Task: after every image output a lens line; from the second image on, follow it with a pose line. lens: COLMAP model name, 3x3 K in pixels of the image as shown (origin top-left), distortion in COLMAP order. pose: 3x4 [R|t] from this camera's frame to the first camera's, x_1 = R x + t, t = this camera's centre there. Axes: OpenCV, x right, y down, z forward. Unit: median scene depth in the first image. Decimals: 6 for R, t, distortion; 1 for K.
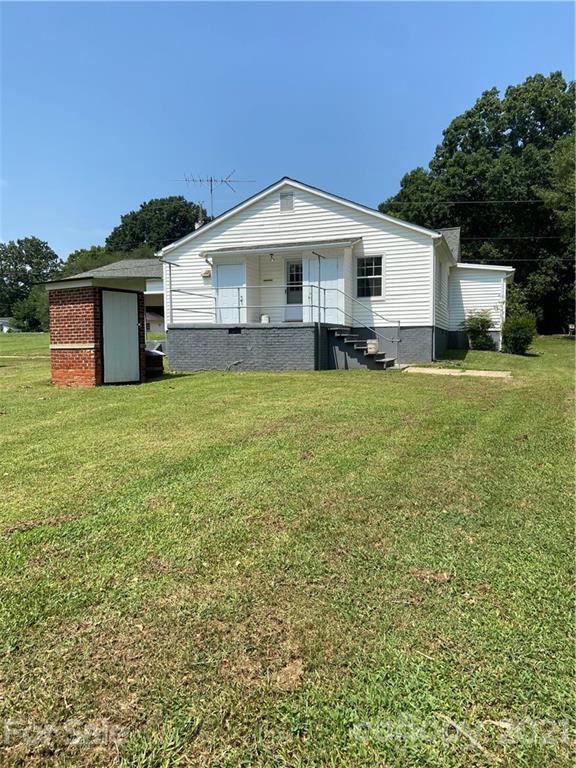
lens RADIAL K [[574.1, 0, 287.5], [0, 574.1, 382.3], [0, 0, 1]] dist [0.120294, -0.154158]
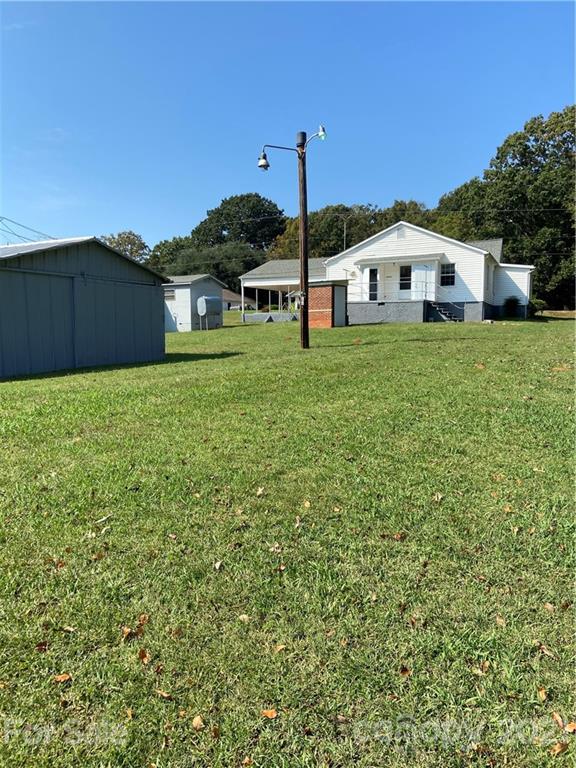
lens RADIAL K [[574.1, 0, 287.5], [0, 574.1, 382.3], [0, 0, 1]] dist [0.120294, -0.154158]
pose [[0.996276, 0.007816, -0.085861, -0.183923], [-0.005343, 0.999565, 0.028997, 0.097070], [0.086050, -0.028430, 0.995885, -0.797560]]
